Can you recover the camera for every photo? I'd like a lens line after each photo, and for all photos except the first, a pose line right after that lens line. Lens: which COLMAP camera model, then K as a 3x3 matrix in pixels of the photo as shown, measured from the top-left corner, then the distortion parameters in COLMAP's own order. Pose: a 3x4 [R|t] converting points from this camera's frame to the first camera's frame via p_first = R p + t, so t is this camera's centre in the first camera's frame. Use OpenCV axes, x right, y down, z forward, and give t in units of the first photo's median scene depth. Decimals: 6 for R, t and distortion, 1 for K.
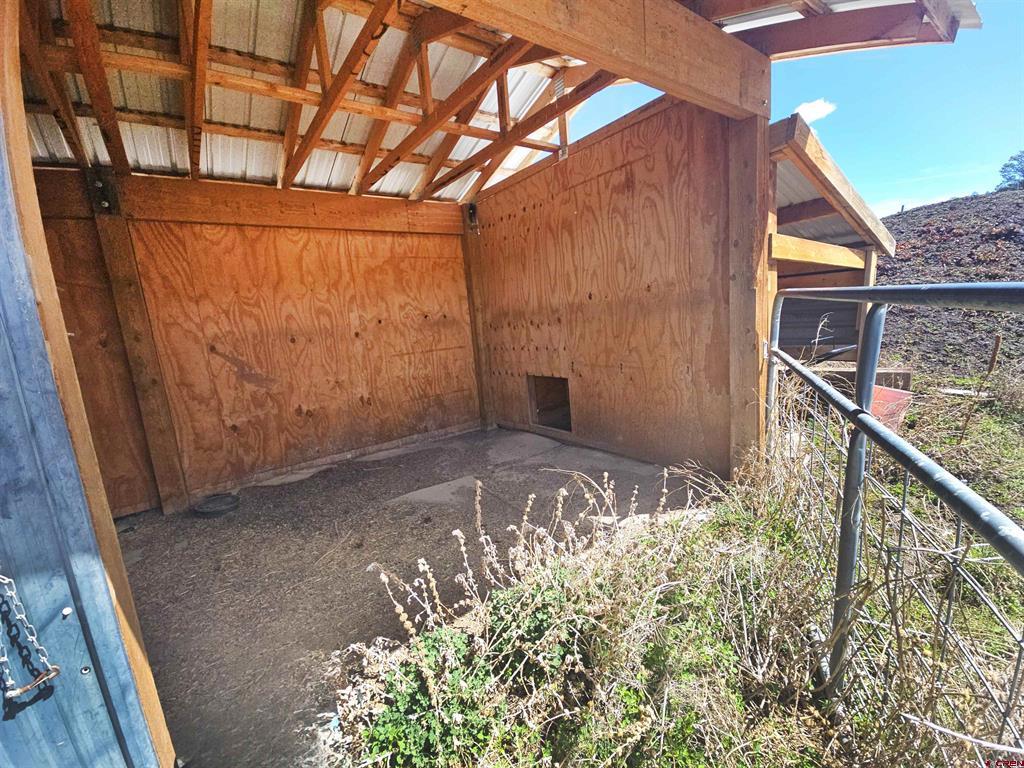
lens RADIAL K [[418.2, 0, 514.1], [0, 418.2, 390.5], [0, 0, 1]] dist [0.009297, -0.007139]
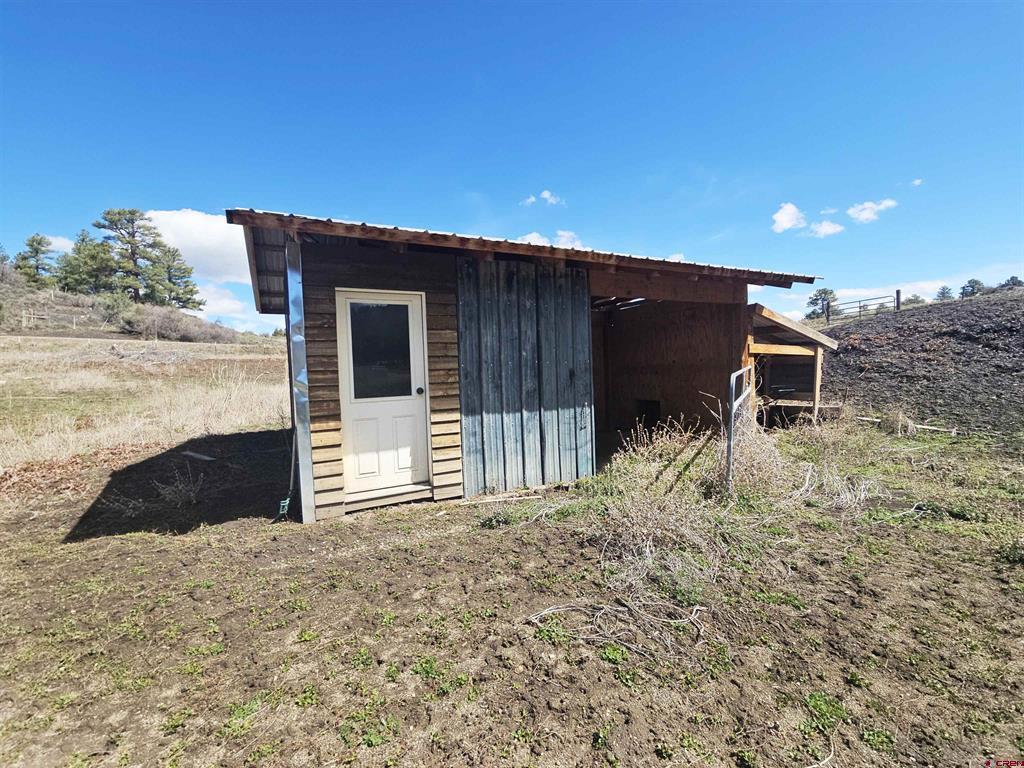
lens RADIAL K [[418.2, 0, 513.7], [0, 418.2, 389.6], [0, 0, 1]] dist [0.009297, -0.007139]
pose [[0.985412, 0.059633, -0.159396, -0.275698], [-0.077363, 0.991196, -0.107446, 0.208807], [0.151585, 0.118210, 0.981350, -1.214432]]
